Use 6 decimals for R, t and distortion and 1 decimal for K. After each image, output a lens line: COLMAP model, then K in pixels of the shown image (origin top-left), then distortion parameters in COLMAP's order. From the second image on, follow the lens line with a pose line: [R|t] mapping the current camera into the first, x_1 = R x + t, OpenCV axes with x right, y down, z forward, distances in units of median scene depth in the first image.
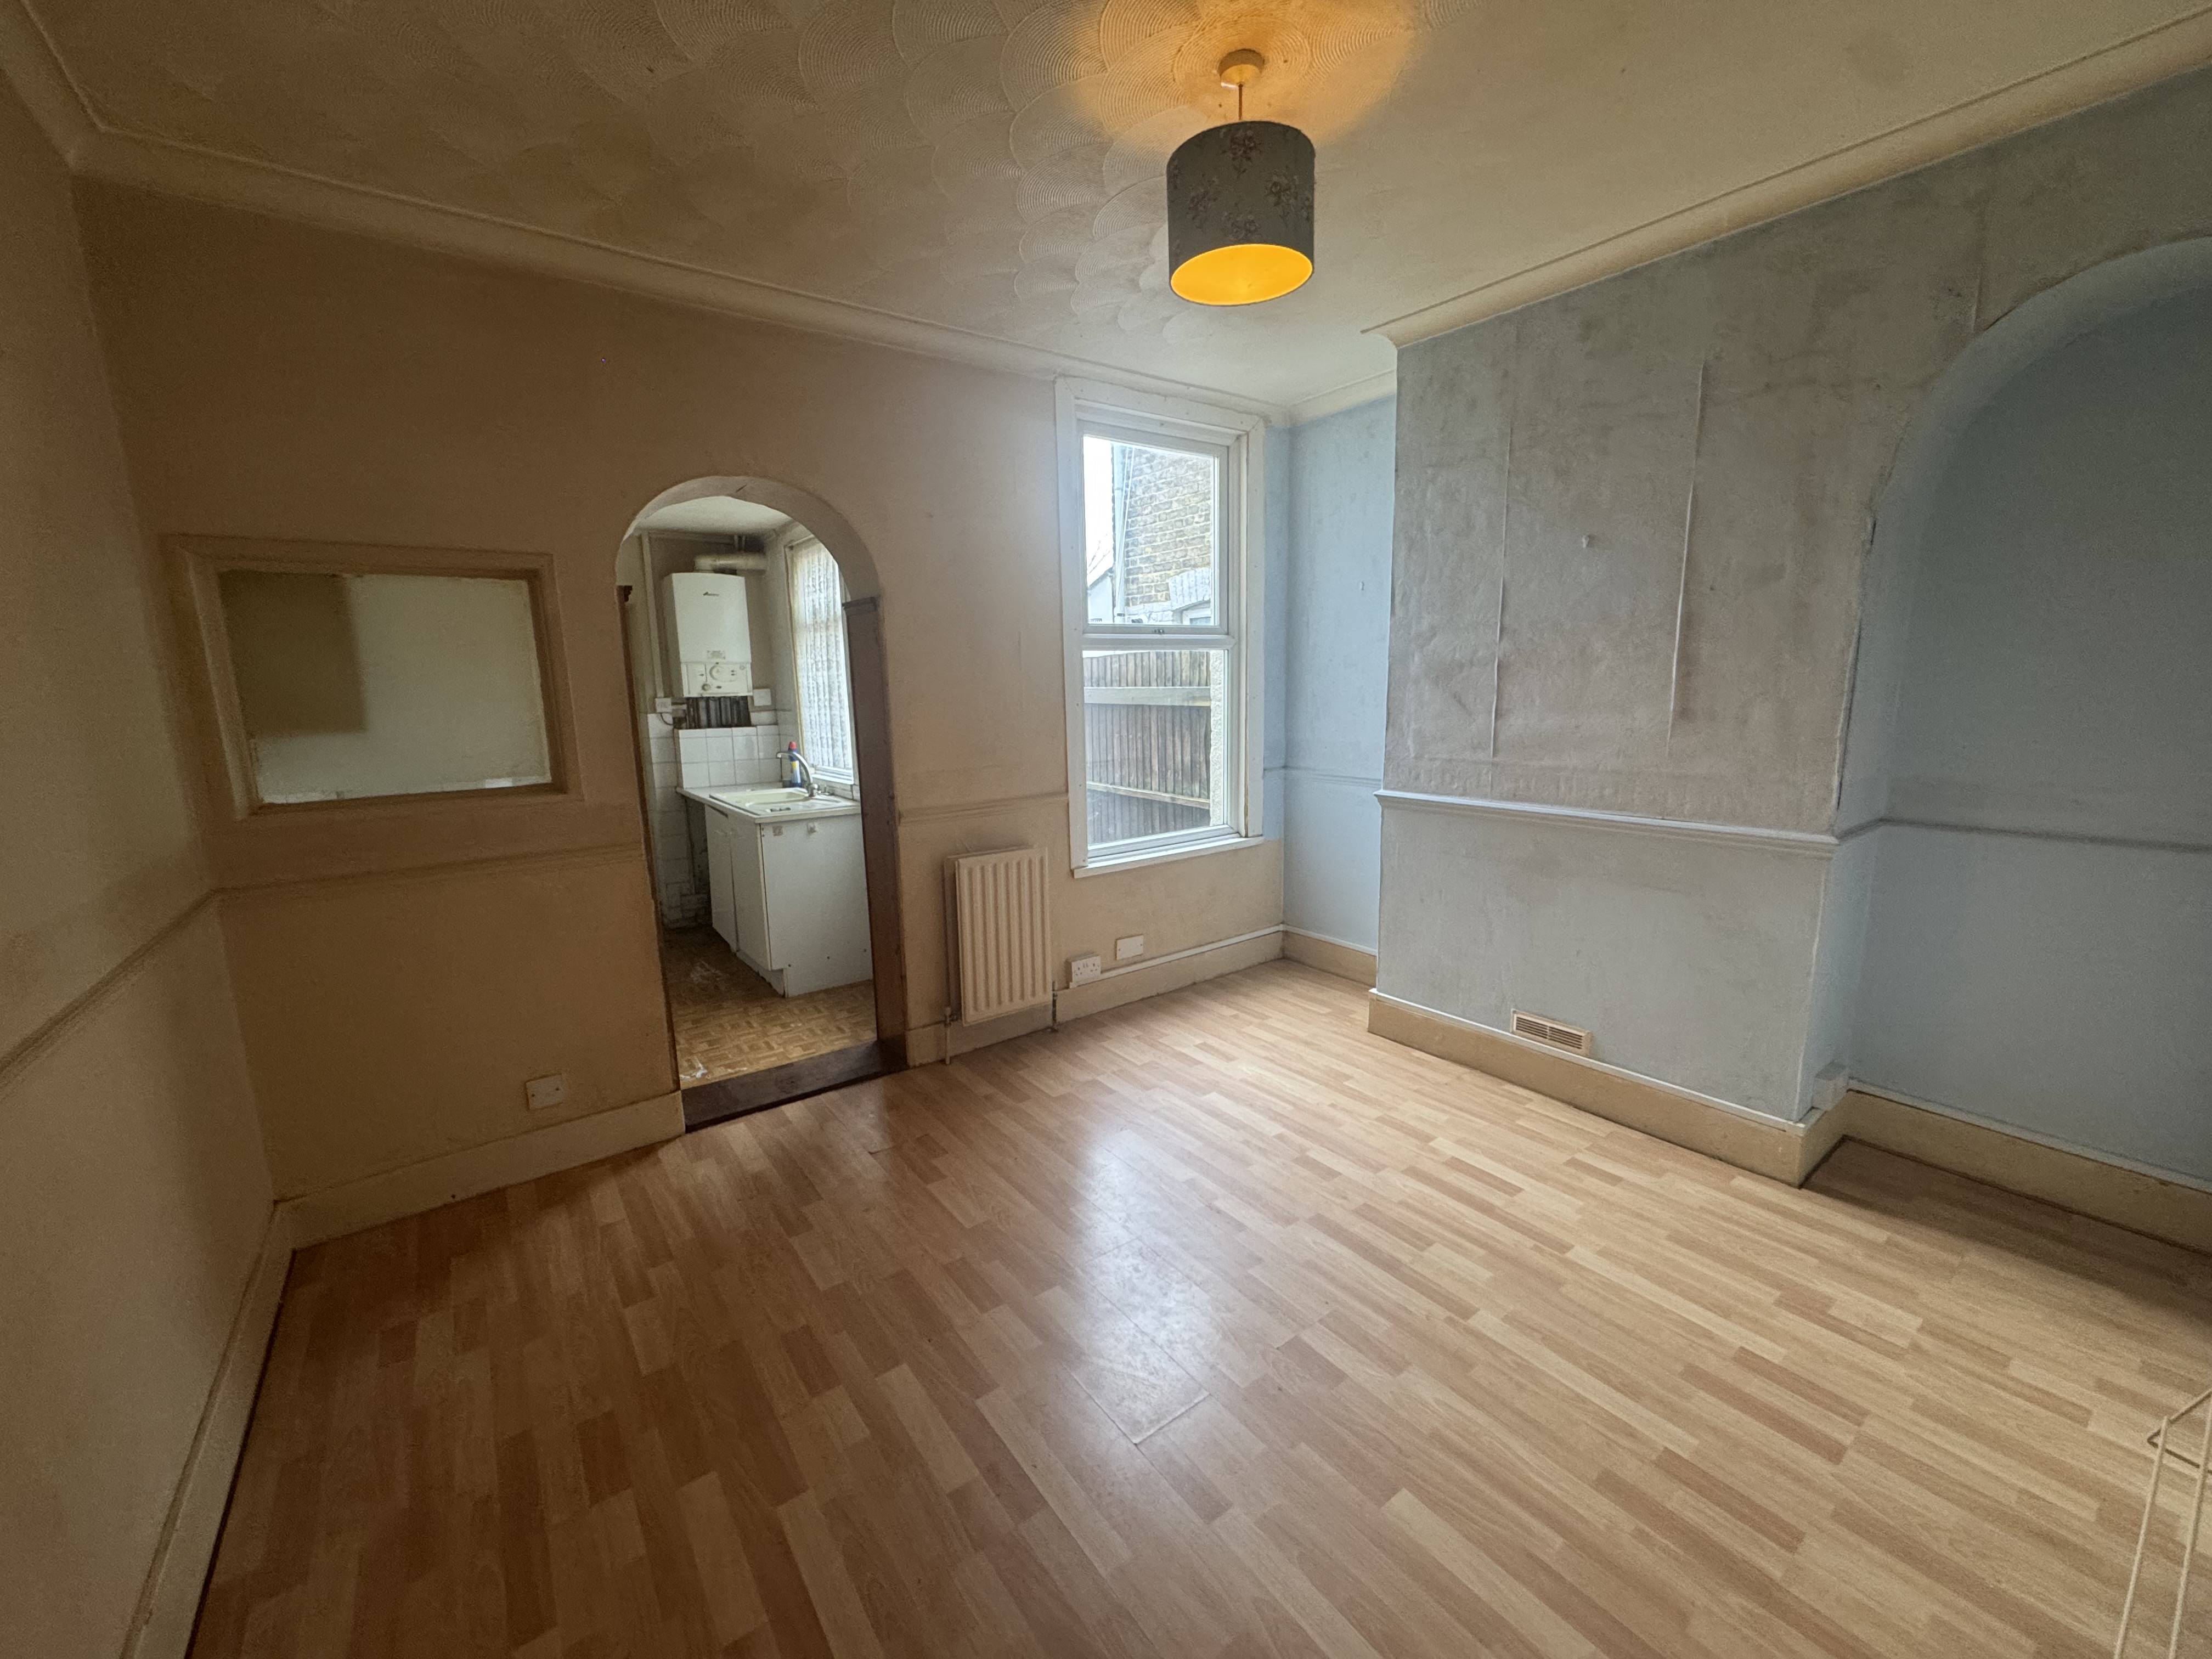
lens RADIAL K [[884.2, 0, 1103.4], [0, 884.2, 828.8], [0, 0, 1]] dist [-0.002187, -0.000224]
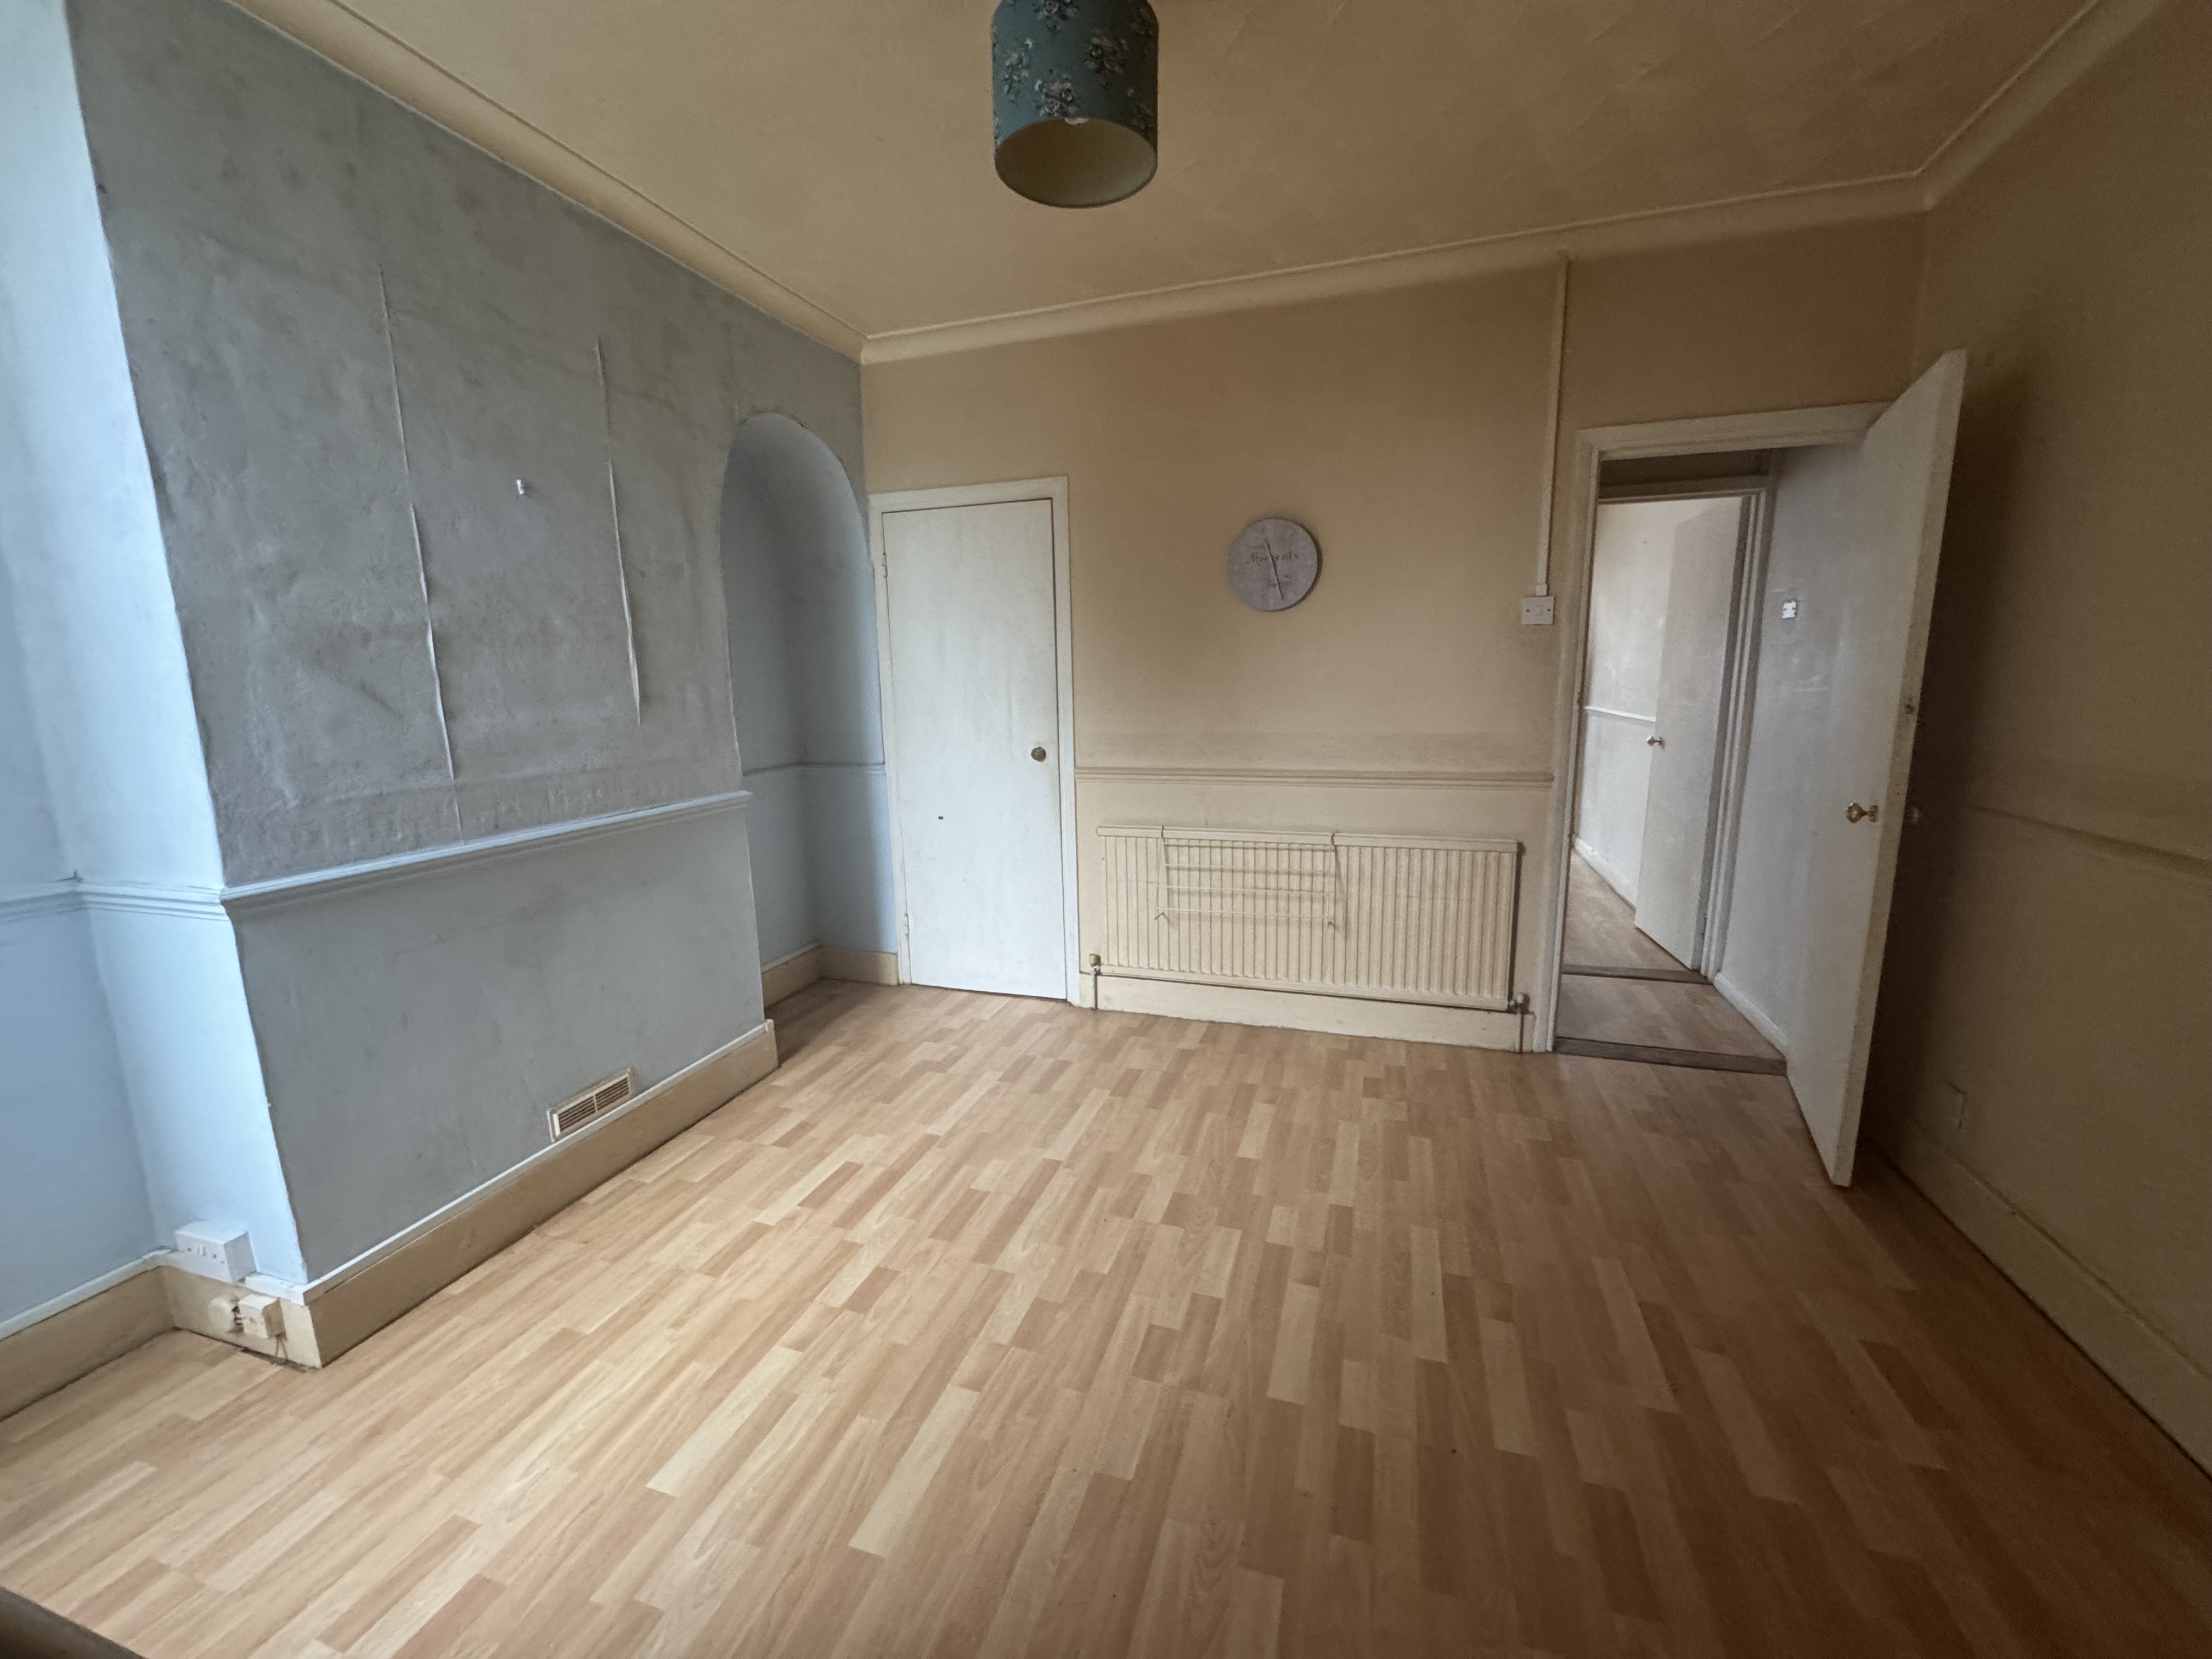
lens RADIAL K [[884.2, 0, 1103.4], [0, 884.2, 828.8], [0, 0, 1]] dist [-0.002187, -0.000224]
pose [[-0.582938, -0.105375, 0.805655, -0.376163], [0.171575, 0.953231, 0.248822, -0.124473], [-0.794195, 0.283278, -0.537594, 0.967214]]
